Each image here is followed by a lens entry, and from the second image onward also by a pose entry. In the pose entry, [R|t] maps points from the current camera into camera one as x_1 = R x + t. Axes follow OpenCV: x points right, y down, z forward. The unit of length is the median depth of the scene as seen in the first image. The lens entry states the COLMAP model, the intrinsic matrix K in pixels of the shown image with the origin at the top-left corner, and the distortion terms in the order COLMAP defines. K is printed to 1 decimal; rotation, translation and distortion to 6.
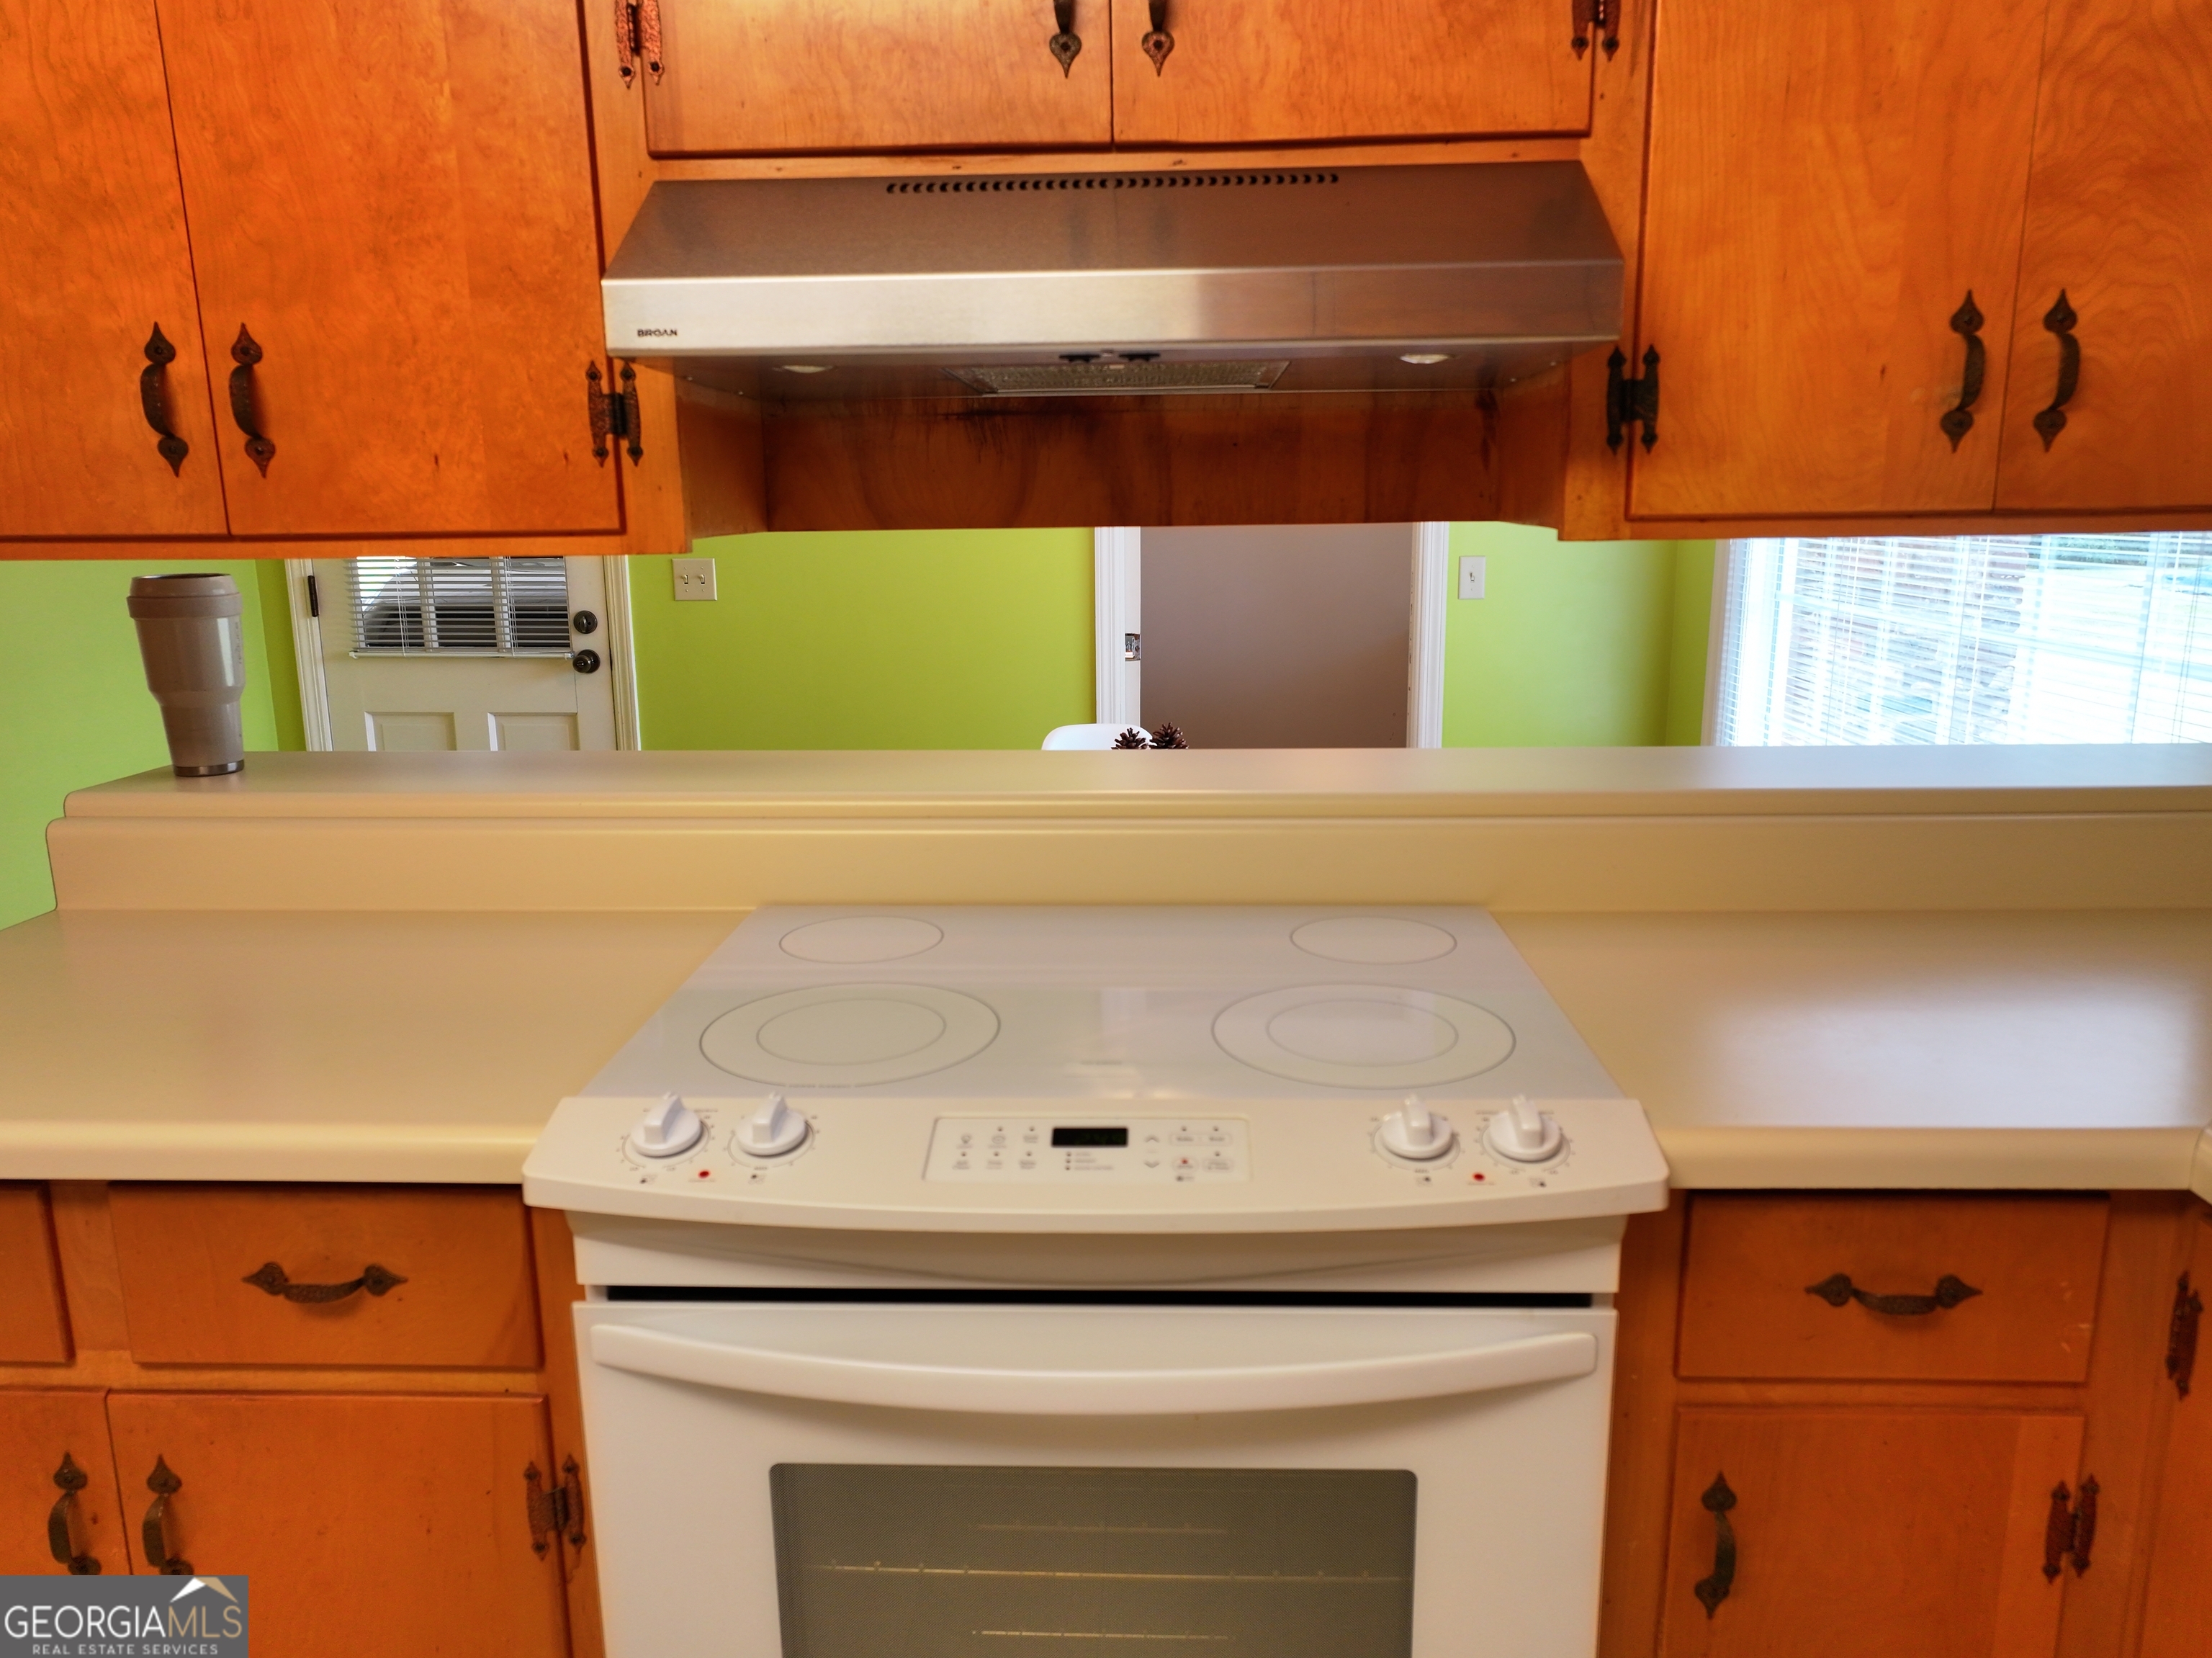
lens RADIAL K [[1552.2, 0, 1112.1], [0, 1552.2, 819.5], [0, 0, 1]] dist [-0.007854, 0.028803]
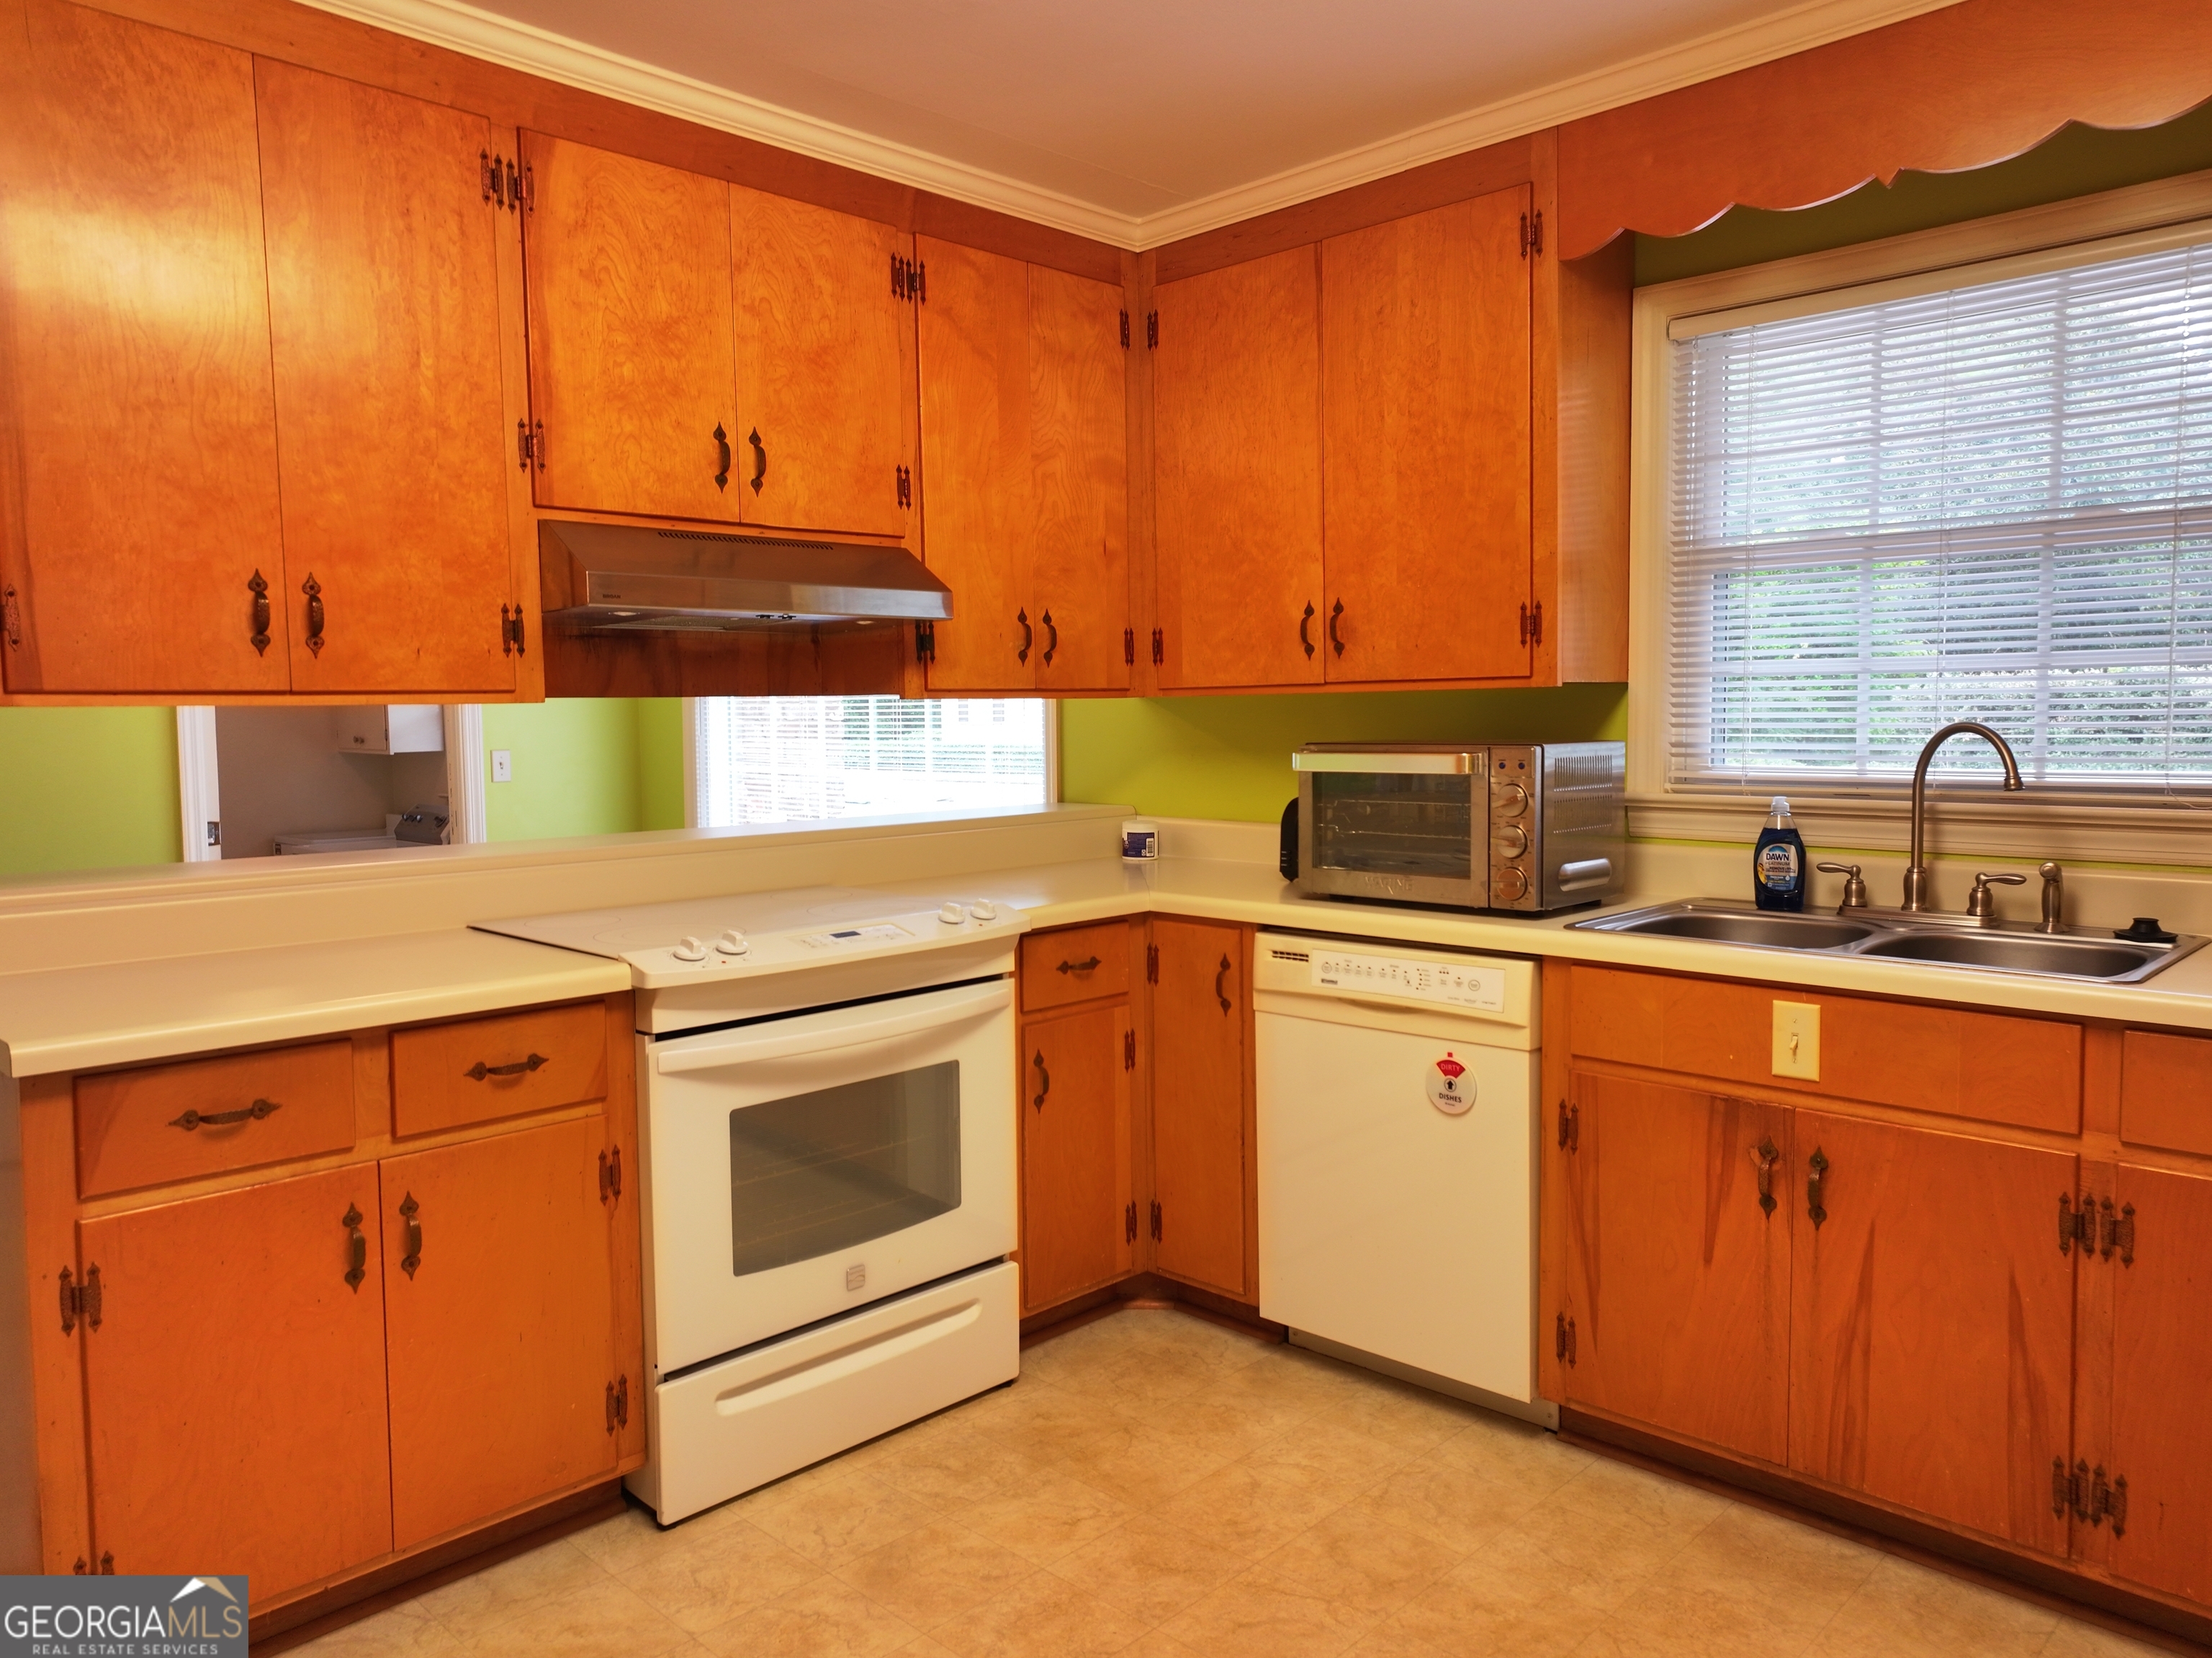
lens RADIAL K [[1552.2, 0, 1112.1], [0, 1552.2, 819.5], [0, 0, 1]] dist [-0.007854, 0.028803]
pose [[0.670233, -0.049489, 0.740499, -1.303467], [0.159261, 0.984120, -0.078377, 0.244958], [-0.724861, 0.170463, 0.667472, -0.805374]]
